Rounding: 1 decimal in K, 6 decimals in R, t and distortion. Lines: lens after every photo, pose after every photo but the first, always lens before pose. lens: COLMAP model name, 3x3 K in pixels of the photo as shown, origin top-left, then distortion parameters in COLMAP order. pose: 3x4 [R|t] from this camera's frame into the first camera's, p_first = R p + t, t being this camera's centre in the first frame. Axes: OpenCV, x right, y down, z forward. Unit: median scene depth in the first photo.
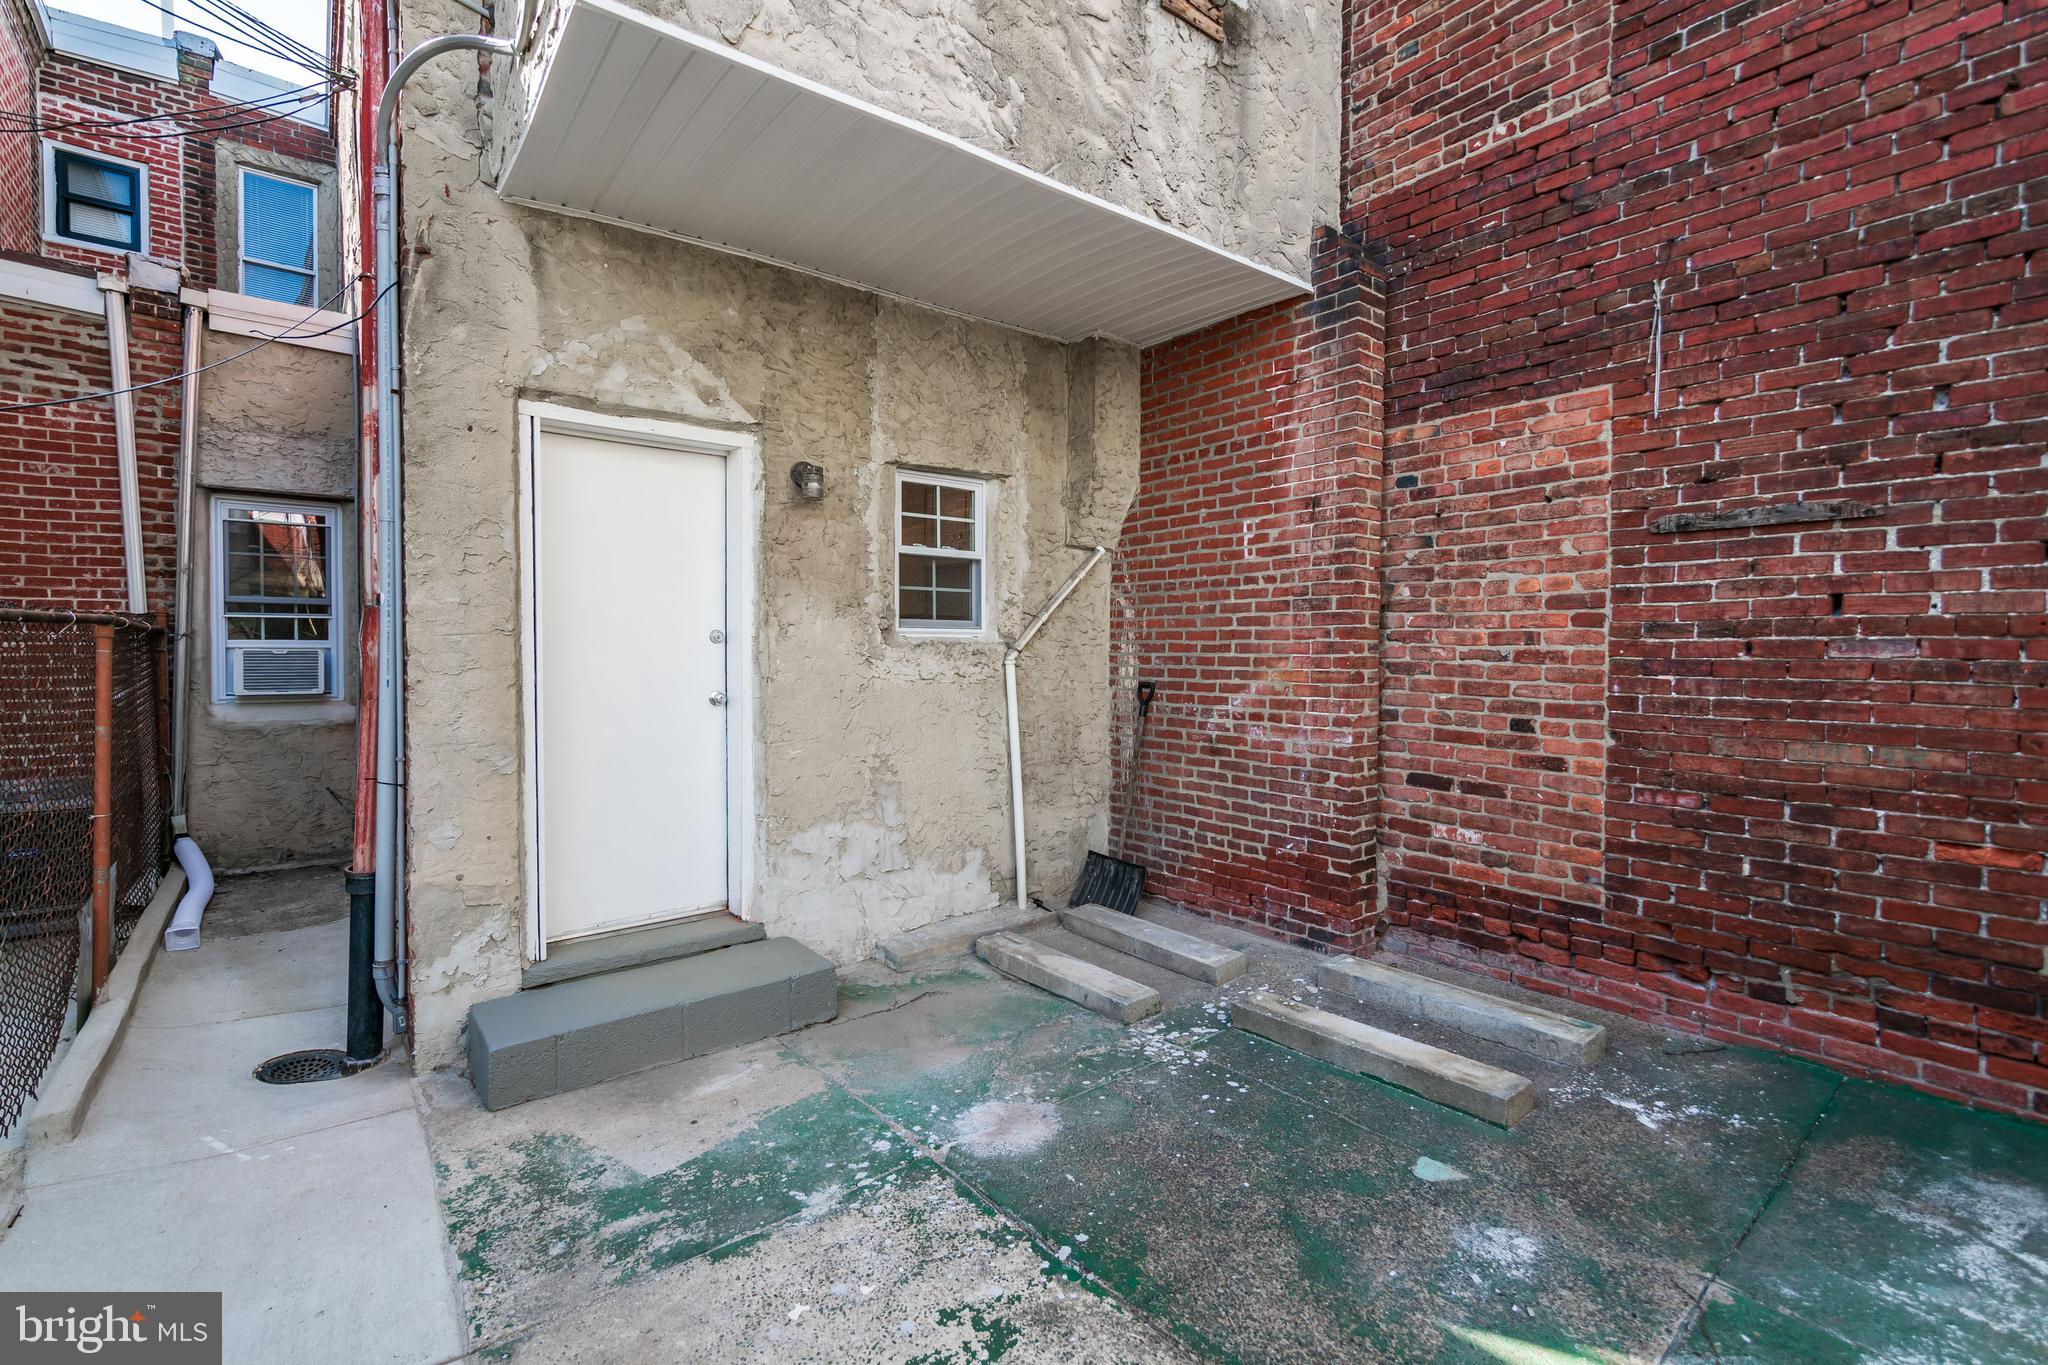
lens RADIAL K [[921.3, 0, 1033.0], [0, 921.3, 667.6], [0, 0, 1]] dist [-0.001366, 0.002256]
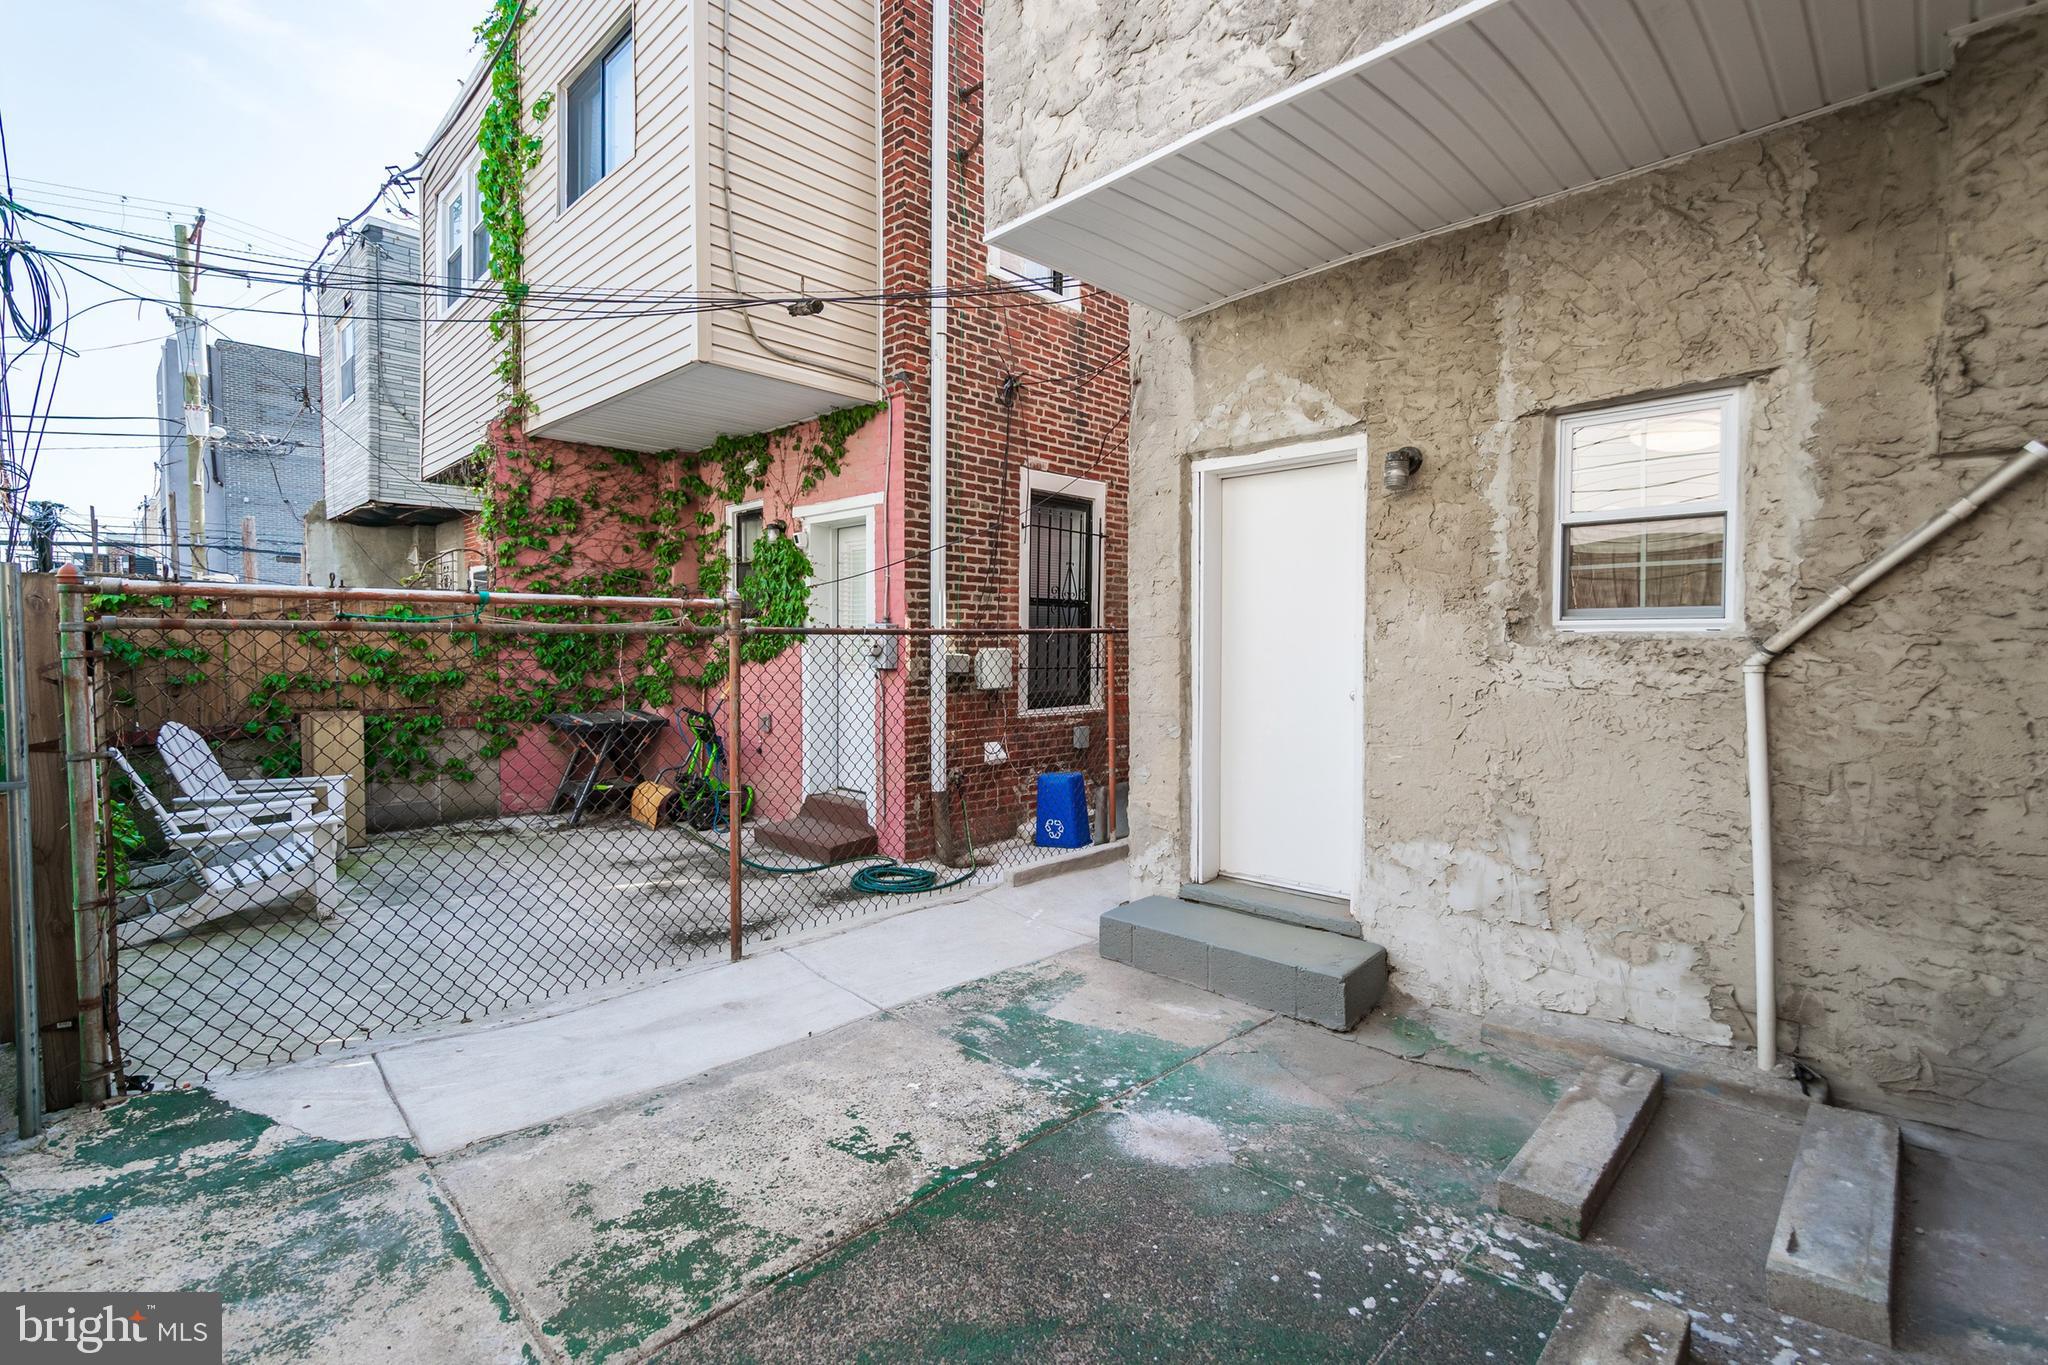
lens RADIAL K [[921.3, 0, 1016.1], [0, 921.3, 672.6], [0, 0, 1]] dist [-0.001366, 0.002256]
pose [[0.106230, 0.028740, -0.993926, 0.690022], [-0.019341, 0.999453, 0.026833, -0.013473], [0.994153, 0.016373, 0.106728, 0.549238]]
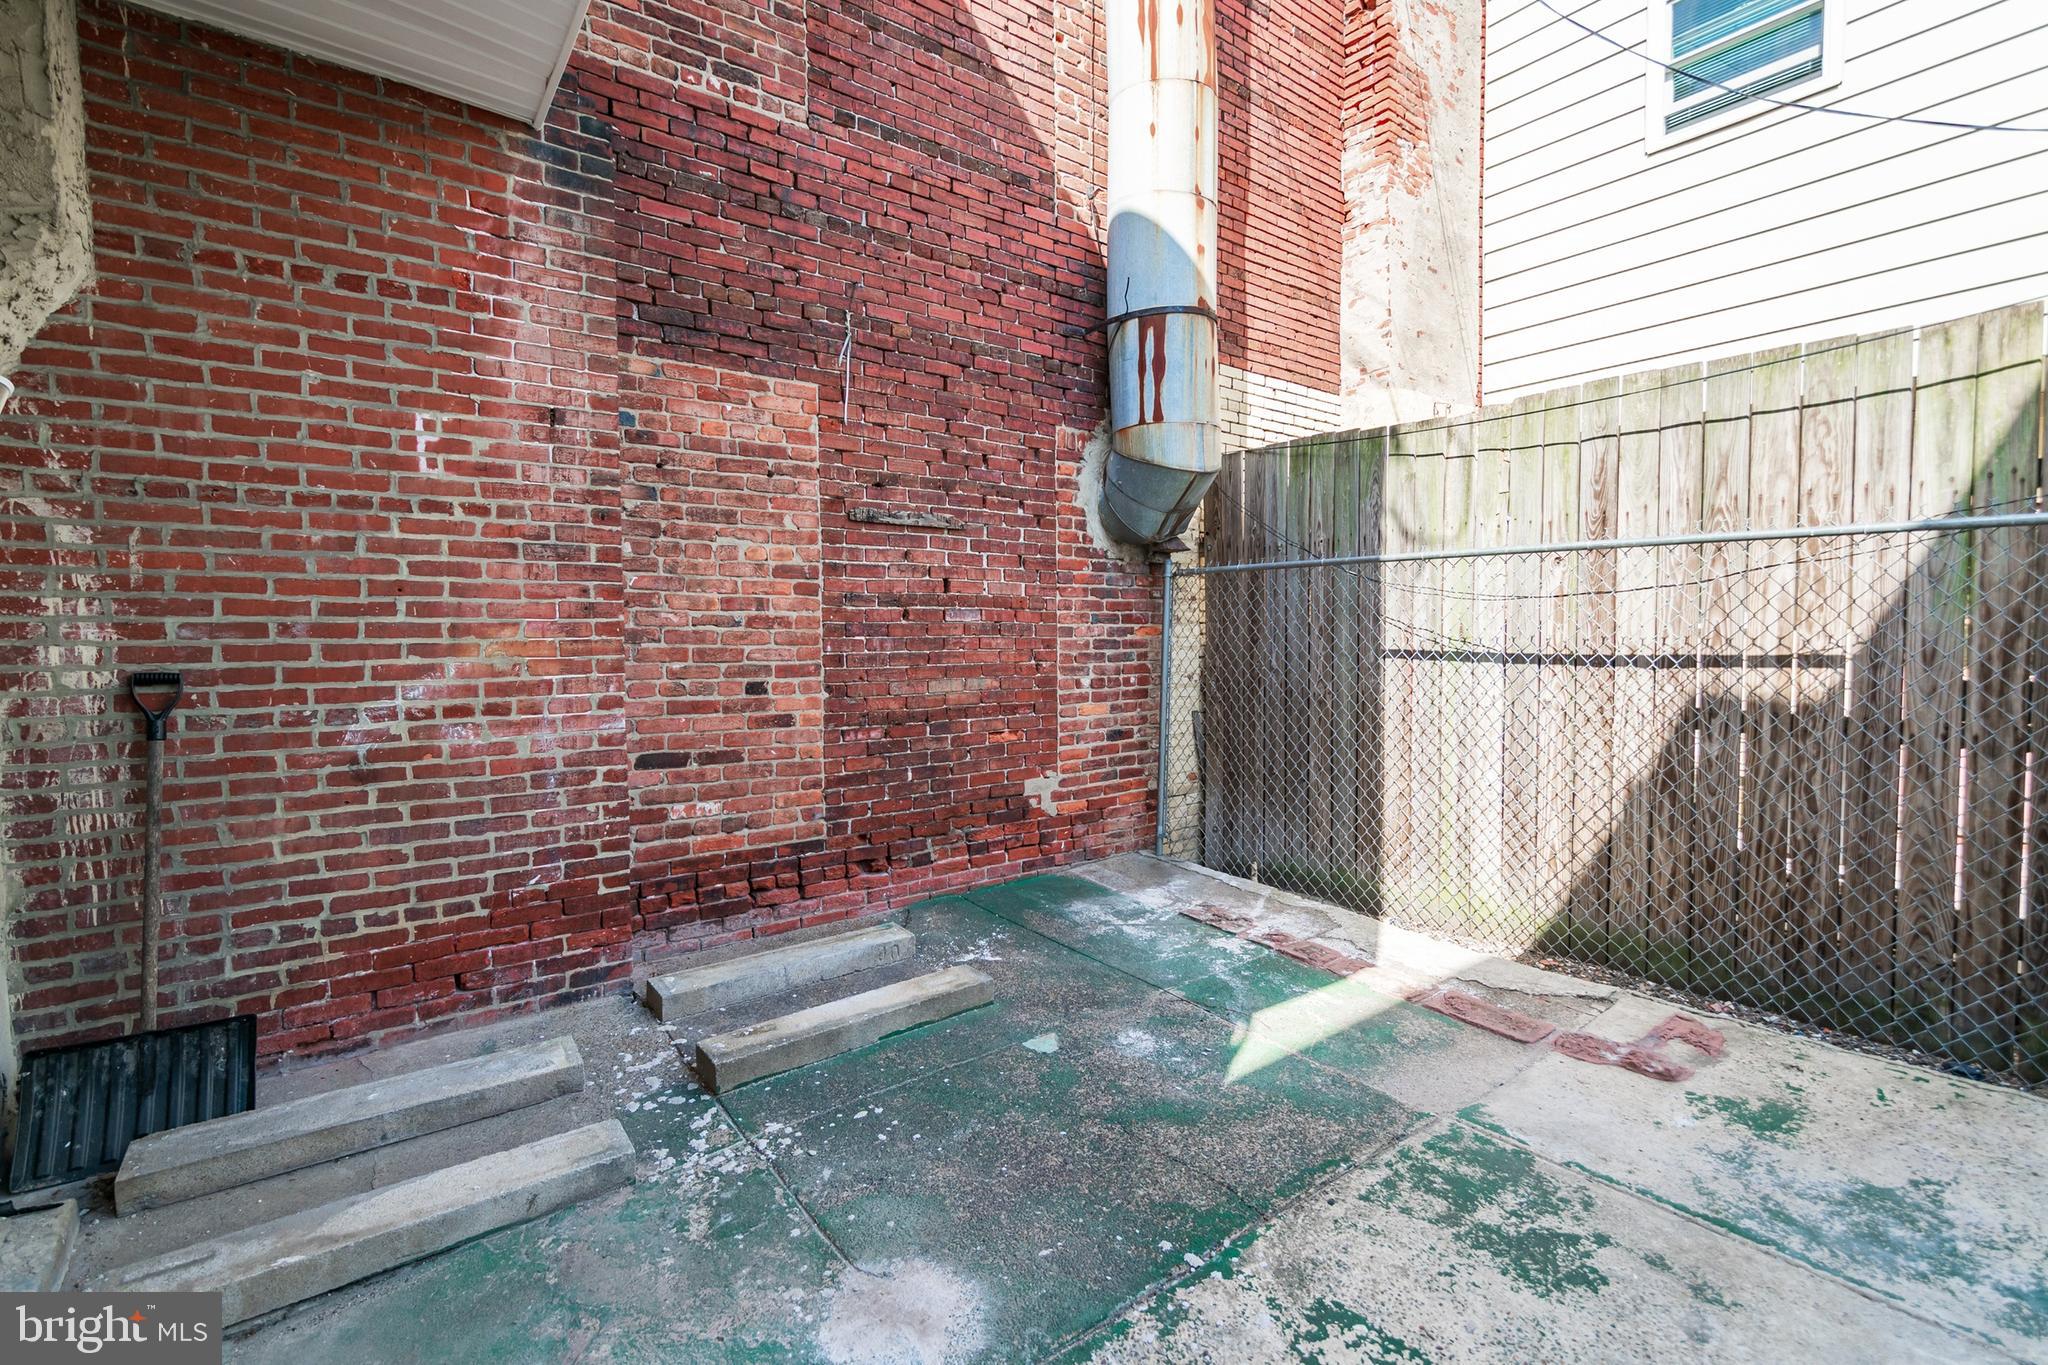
lens RADIAL K [[921.3, 0, 1035.5], [0, 921.3, 679.9], [0, 0, 1]] dist [-0.001366, 0.002256]
pose [[0.022263, -0.052233, 0.998387, -0.501646], [0.027937, 0.998277, 0.051604, 0.008683], [-0.999362, 0.026743, 0.023684, 0.664524]]
